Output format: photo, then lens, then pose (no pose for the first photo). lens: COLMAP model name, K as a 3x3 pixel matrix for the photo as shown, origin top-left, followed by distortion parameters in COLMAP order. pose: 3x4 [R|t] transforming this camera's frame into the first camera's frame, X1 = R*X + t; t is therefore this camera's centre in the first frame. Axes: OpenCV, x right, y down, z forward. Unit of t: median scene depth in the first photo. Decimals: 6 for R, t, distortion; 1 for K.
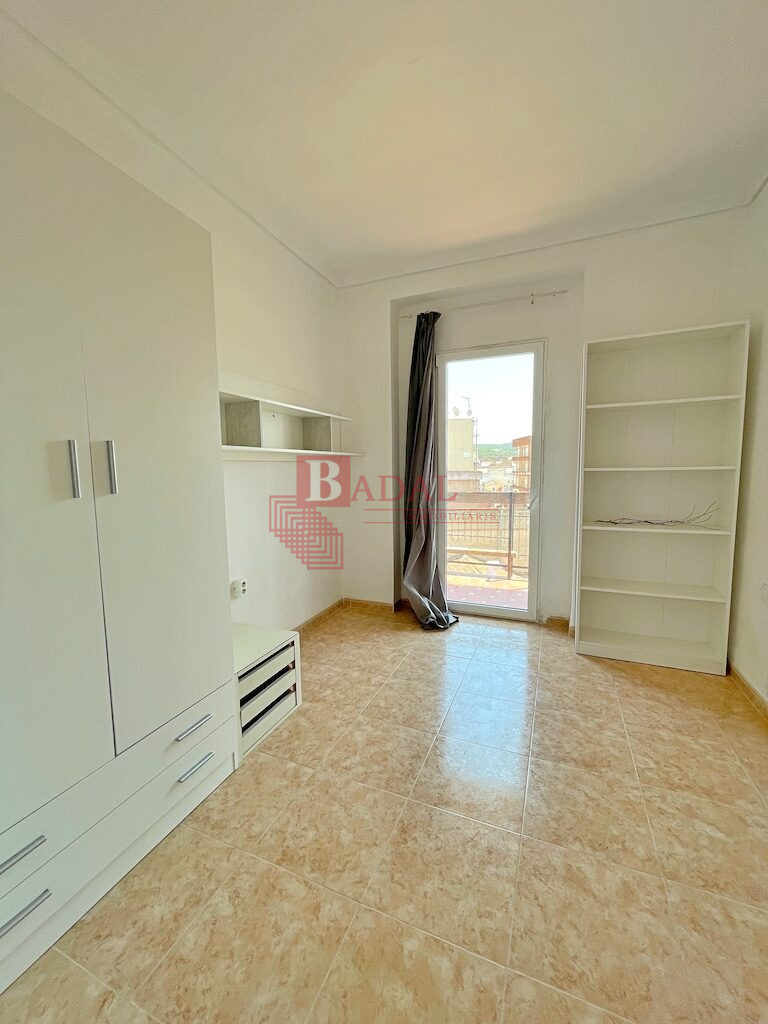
lens RADIAL K [[414.6, 0, 384.0], [0, 414.6, 512.0], [0, 0, 1]] dist [-0.002866, 0.000323]
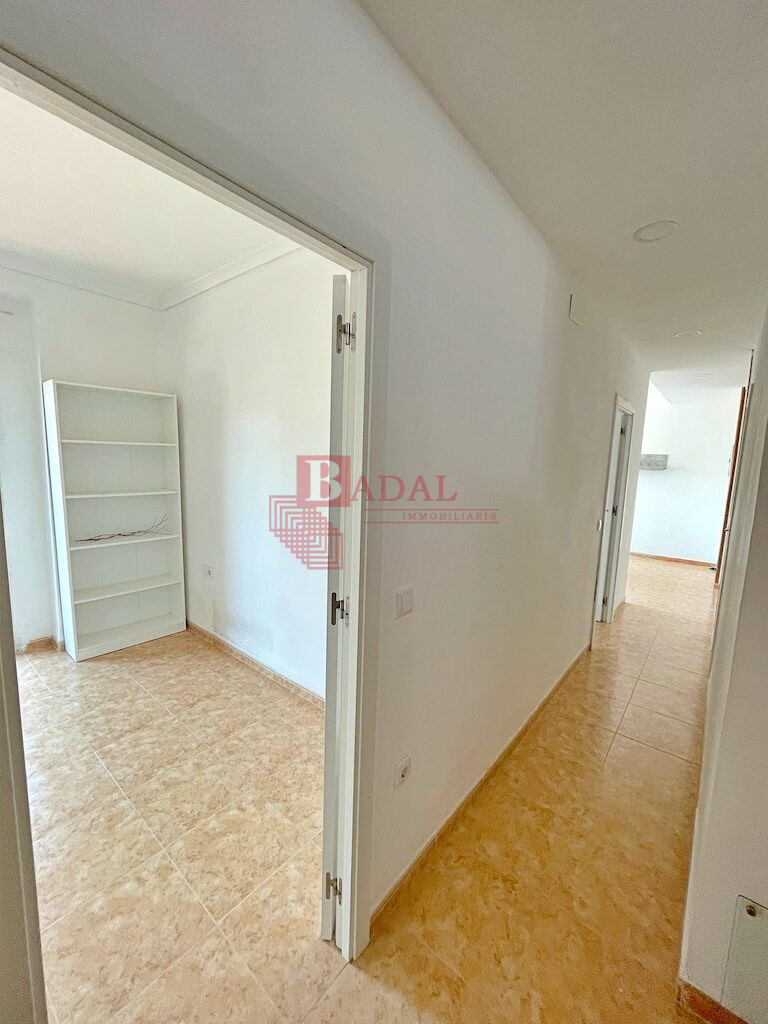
lens RADIAL K [[414.6, 0, 384.0], [0, 414.6, 512.0], [0, 0, 1]] dist [-0.002866, 0.000323]
pose [[0.283307, -0.104707, 0.953296, -0.477852], [0.066963, 0.993756, 0.089251, -0.153465], [-0.956689, 0.038550, 0.288549, -0.182233]]
